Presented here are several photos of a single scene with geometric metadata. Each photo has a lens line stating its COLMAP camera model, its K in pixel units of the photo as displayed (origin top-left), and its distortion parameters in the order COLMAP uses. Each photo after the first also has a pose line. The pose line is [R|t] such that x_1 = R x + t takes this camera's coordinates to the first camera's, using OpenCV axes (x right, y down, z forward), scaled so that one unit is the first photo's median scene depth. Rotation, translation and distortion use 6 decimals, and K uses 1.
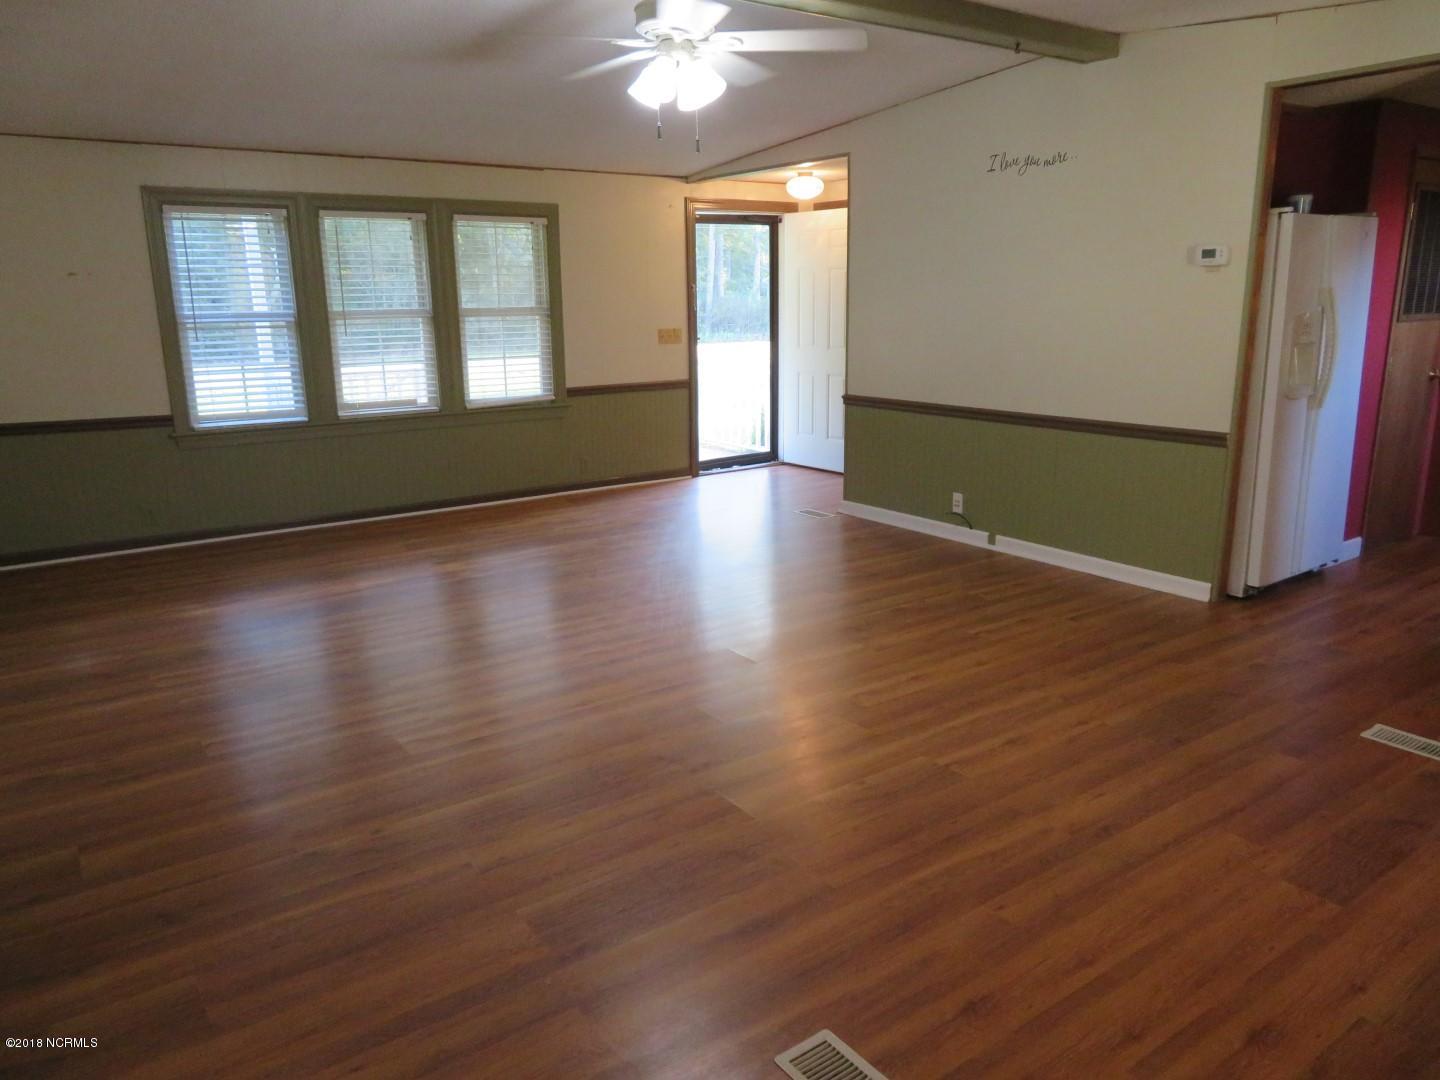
lens RADIAL K [[1021.7, 0, 723.3], [0, 1021.7, 538.7], [0, 0, 1]] dist [-0.005525, -0.004565]
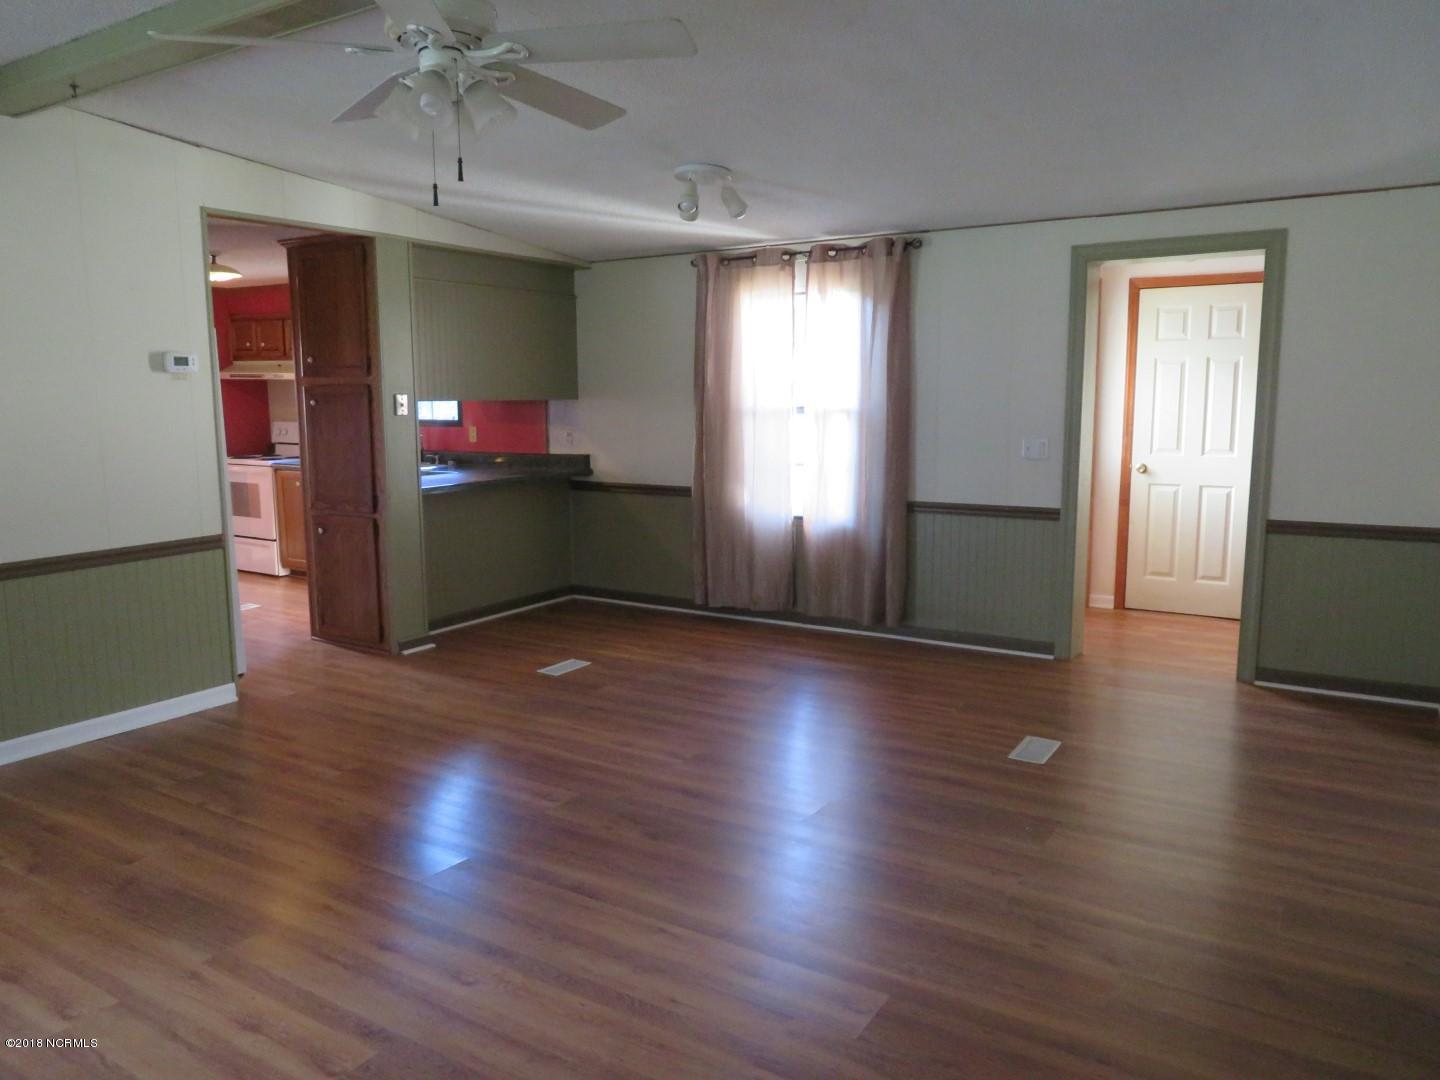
lens RADIAL K [[1021.7, 0, 723.3], [0, 1021.7, 538.7], [0, 0, 1]] dist [-0.005525, -0.004565]
pose [[-0.378642, -0.112414, 0.918691, -0.651013], [0.224808, 0.951701, 0.209109, -0.204852], [-0.897826, 0.285707, -0.335083, 0.910226]]
